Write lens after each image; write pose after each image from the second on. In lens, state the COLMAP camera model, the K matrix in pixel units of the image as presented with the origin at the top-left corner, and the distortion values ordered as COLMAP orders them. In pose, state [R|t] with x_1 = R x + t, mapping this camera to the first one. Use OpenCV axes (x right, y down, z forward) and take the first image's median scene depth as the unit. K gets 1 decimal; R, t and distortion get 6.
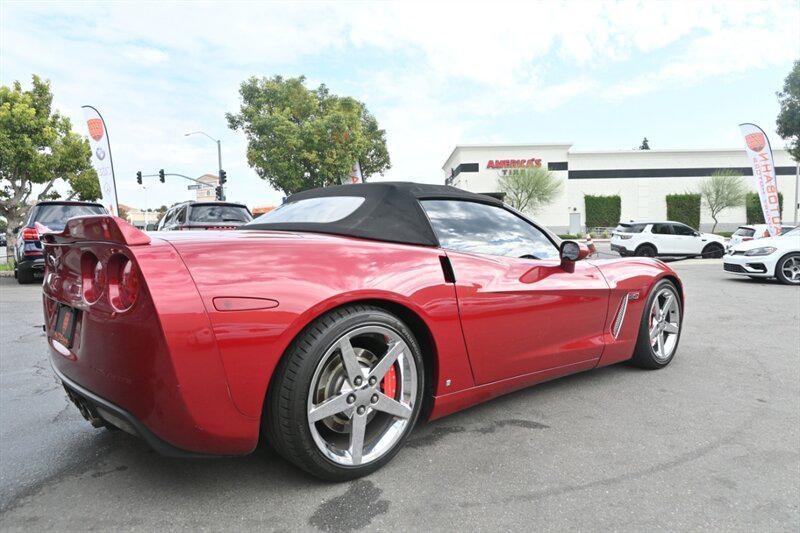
lens RADIAL K [[561.2, 0, 400.0], [0, 561.2, 266.5], [0, 0, 1]] dist [-0.005800, -0.000537]
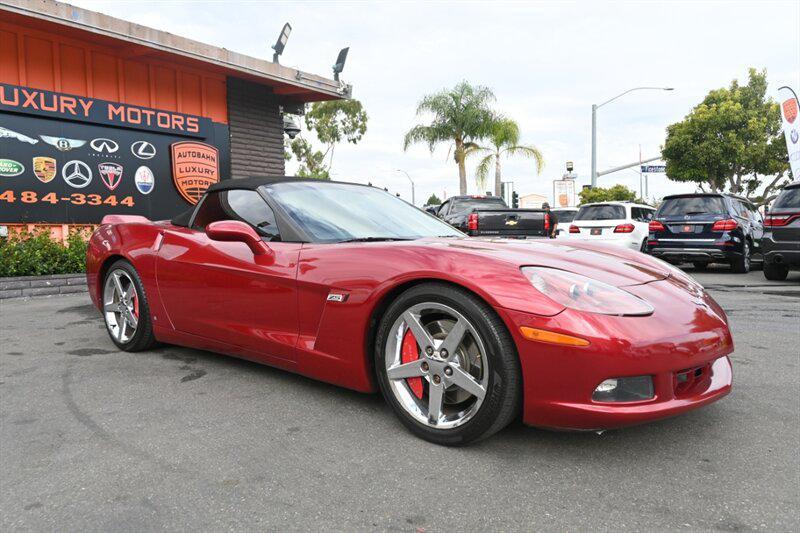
lens RADIAL K [[561.2, 0, 400.0], [0, 561.2, 266.5], [0, 0, 1]] dist [-0.005800, -0.000537]
pose [[0.132143, 0.056075, -0.989643, 0.287843], [-0.047370, 0.997615, 0.050202, -0.006287], [0.990098, 0.040246, 0.134484, 0.252105]]
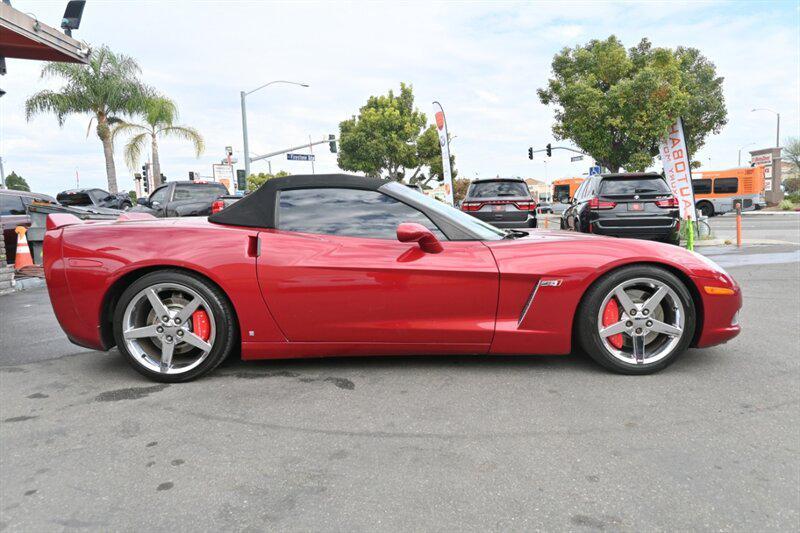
lens RADIAL K [[561.2, 0, 400.0], [0, 561.2, 266.5], [0, 0, 1]] dist [-0.005800, -0.000537]
pose [[0.739876, 0.050310, -0.670859, 0.213602], [-0.013257, 0.998096, 0.060230, -0.005773], [0.672612, -0.035669, 0.739135, 0.050018]]
